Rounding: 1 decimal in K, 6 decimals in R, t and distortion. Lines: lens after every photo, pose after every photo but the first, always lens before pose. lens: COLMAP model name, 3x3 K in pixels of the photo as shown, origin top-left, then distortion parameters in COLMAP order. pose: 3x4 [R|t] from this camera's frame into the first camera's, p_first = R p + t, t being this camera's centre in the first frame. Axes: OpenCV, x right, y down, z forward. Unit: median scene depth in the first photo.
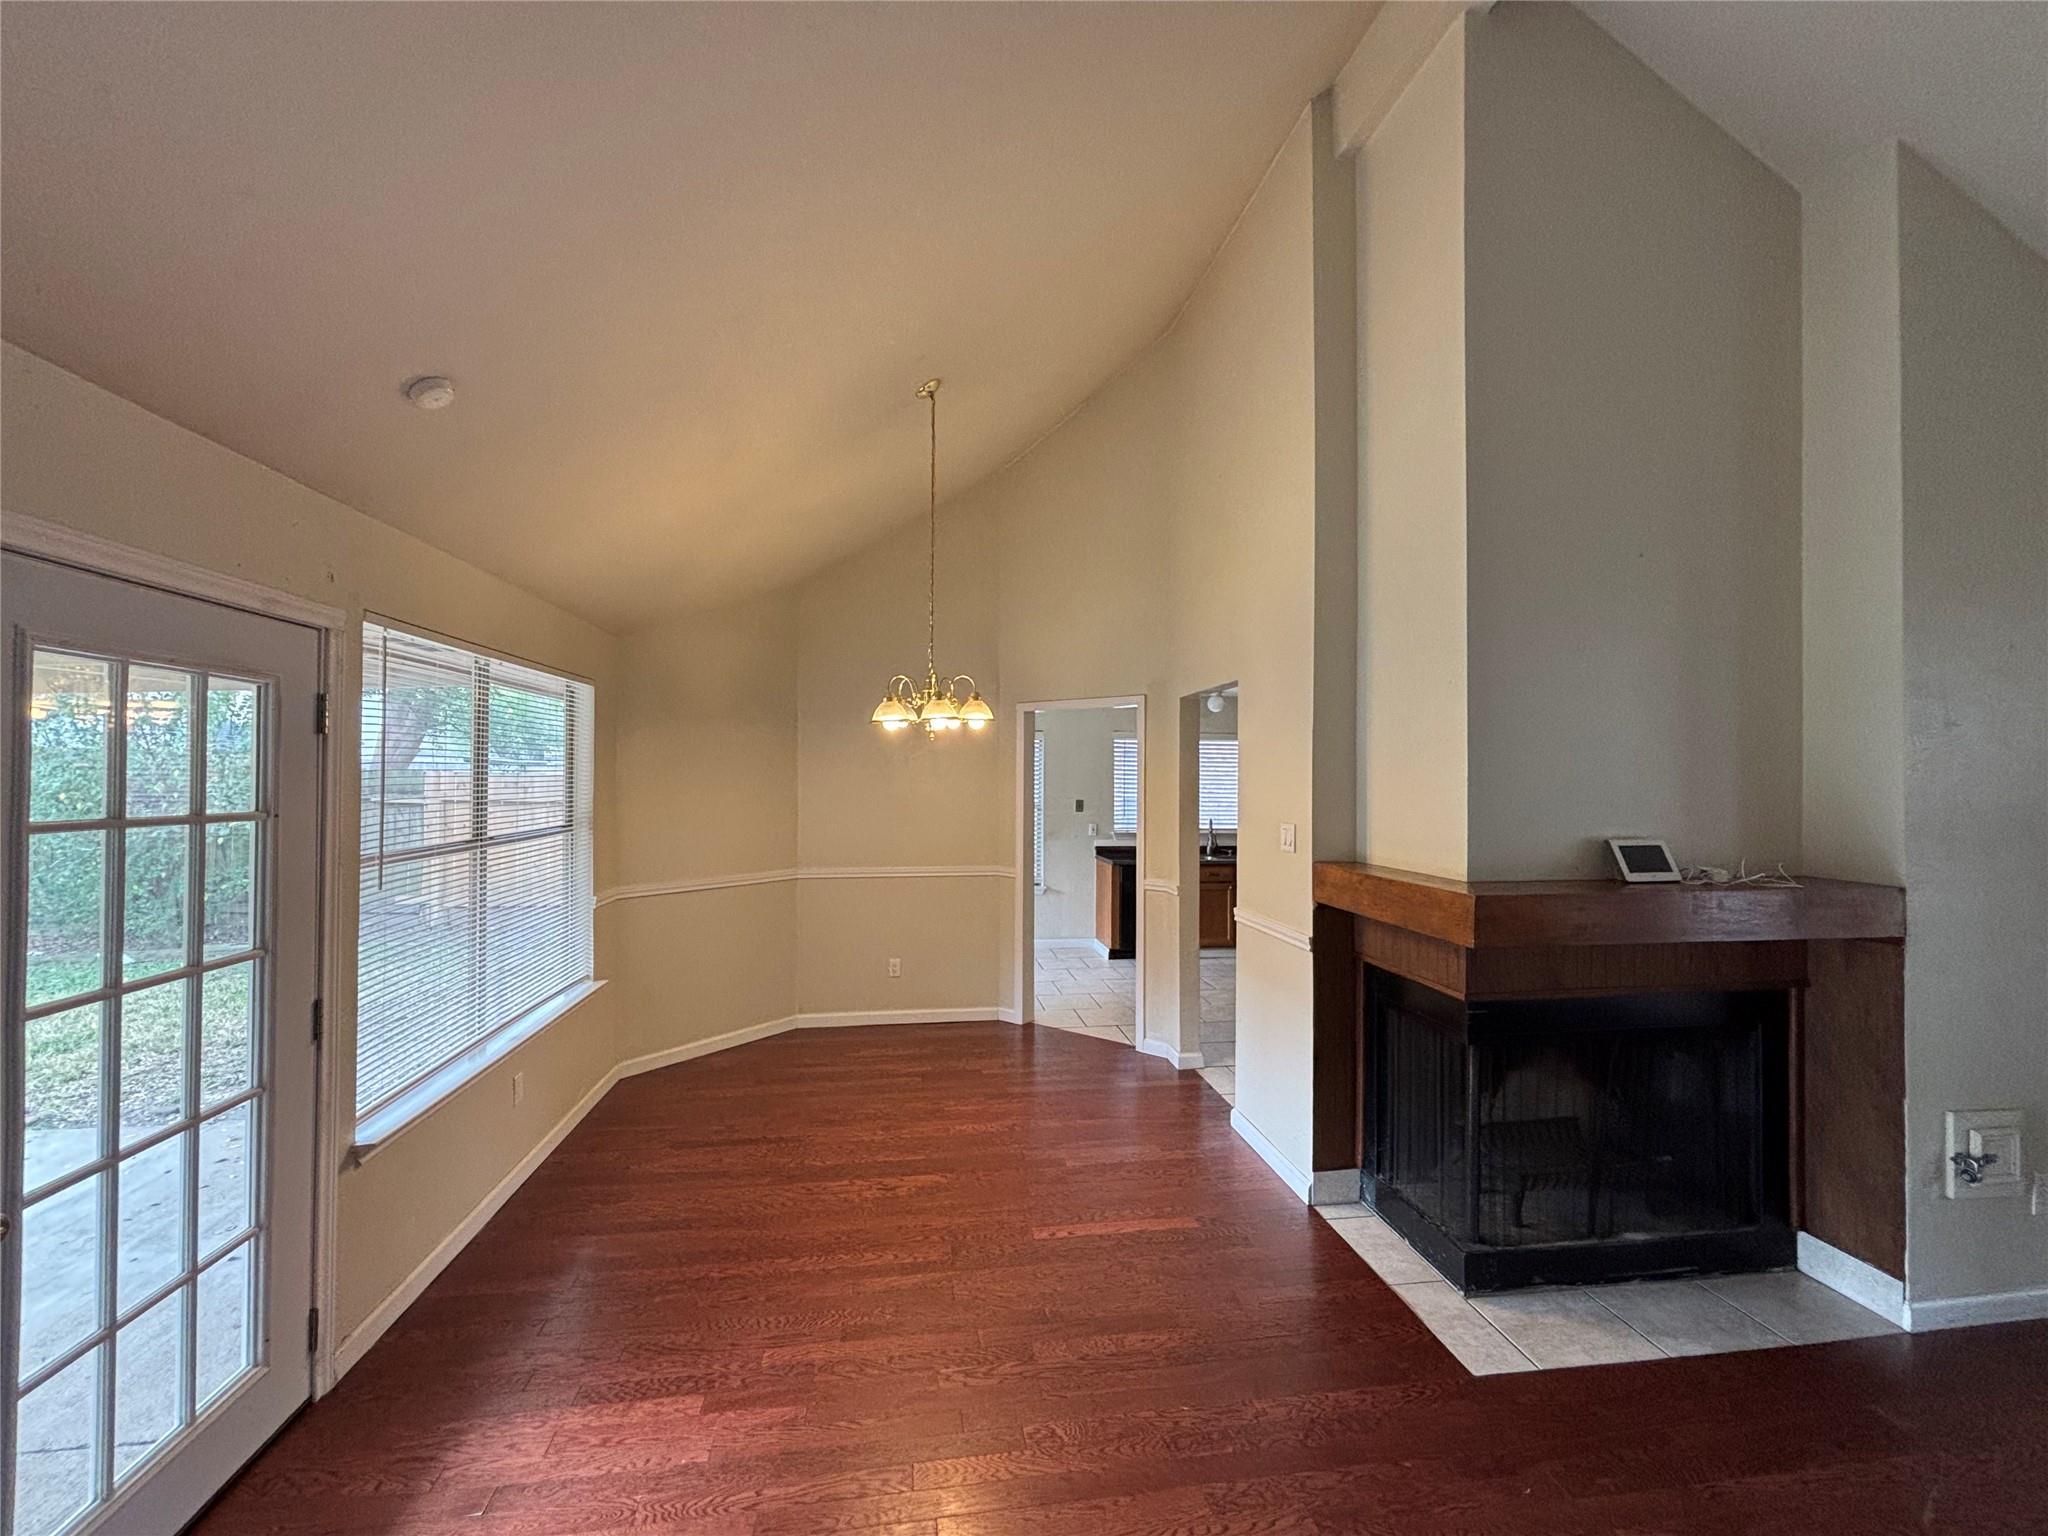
lens RADIAL K [[831.4, 0, 1022.0], [0, 831.4, 766.0], [0, 0, 1]] dist [-0.001925, 0.001276]
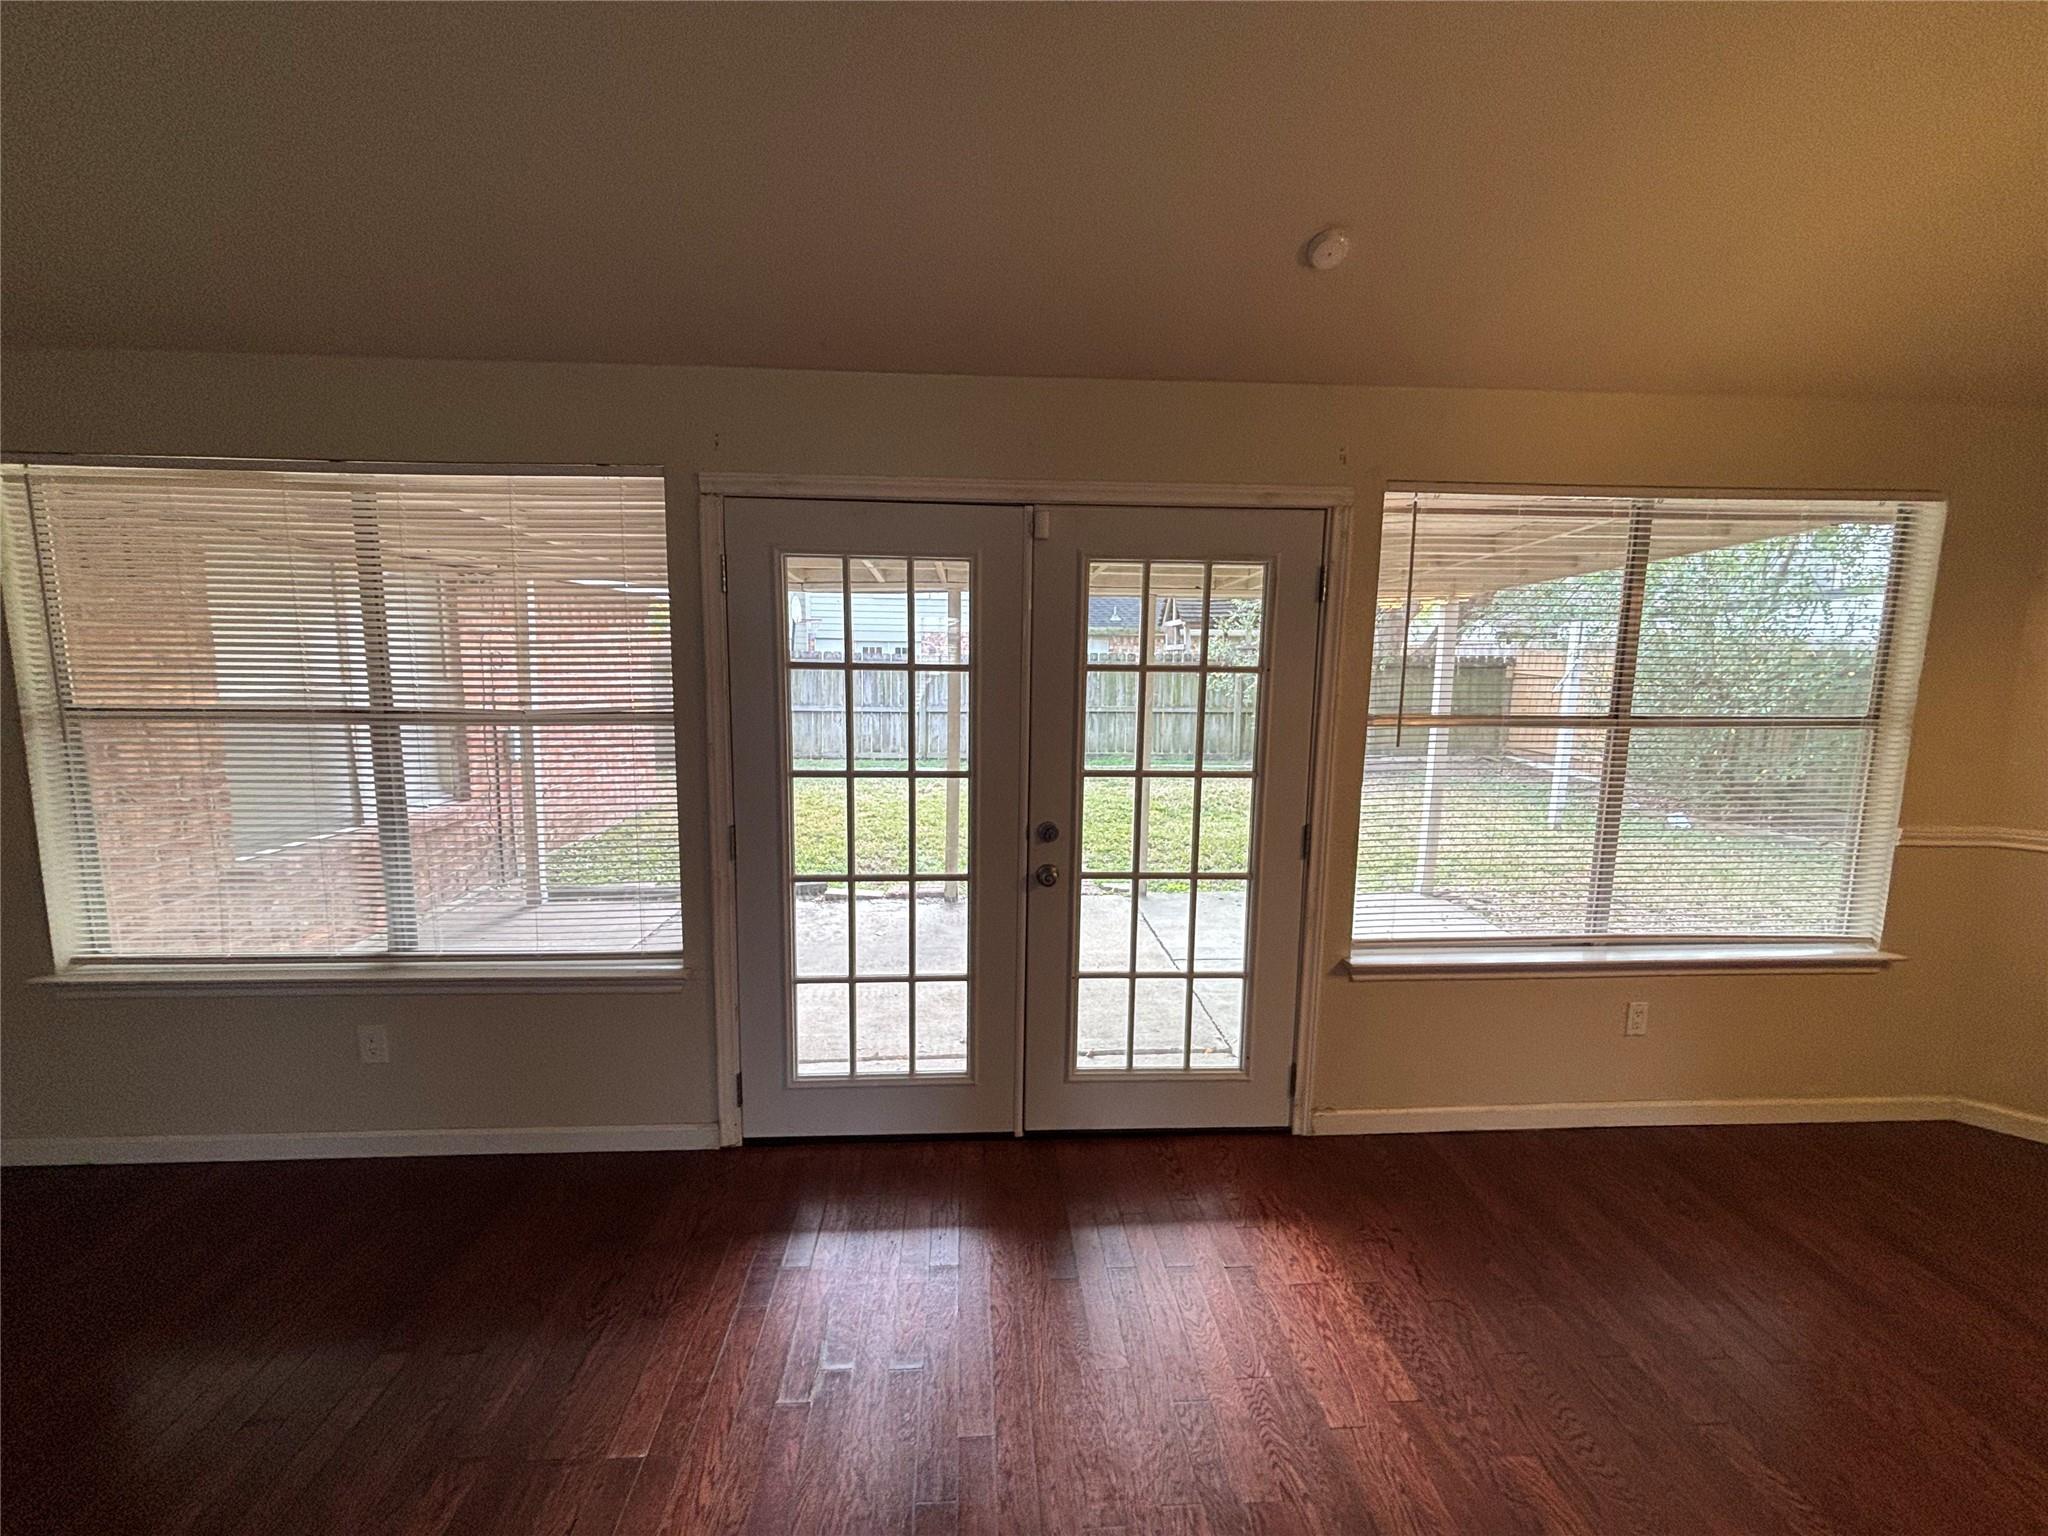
lens RADIAL K [[831.4, 0, 1015.2], [0, 831.4, 770.6], [0, 0, 1]] dist [-0.001925, 0.001276]
pose [[-0.091021, 0.127721, -0.987625, 0.379861], [0.003412, 0.991776, 0.127943, 0.045435], [0.995843, 0.008275, -0.090708, 0.684769]]
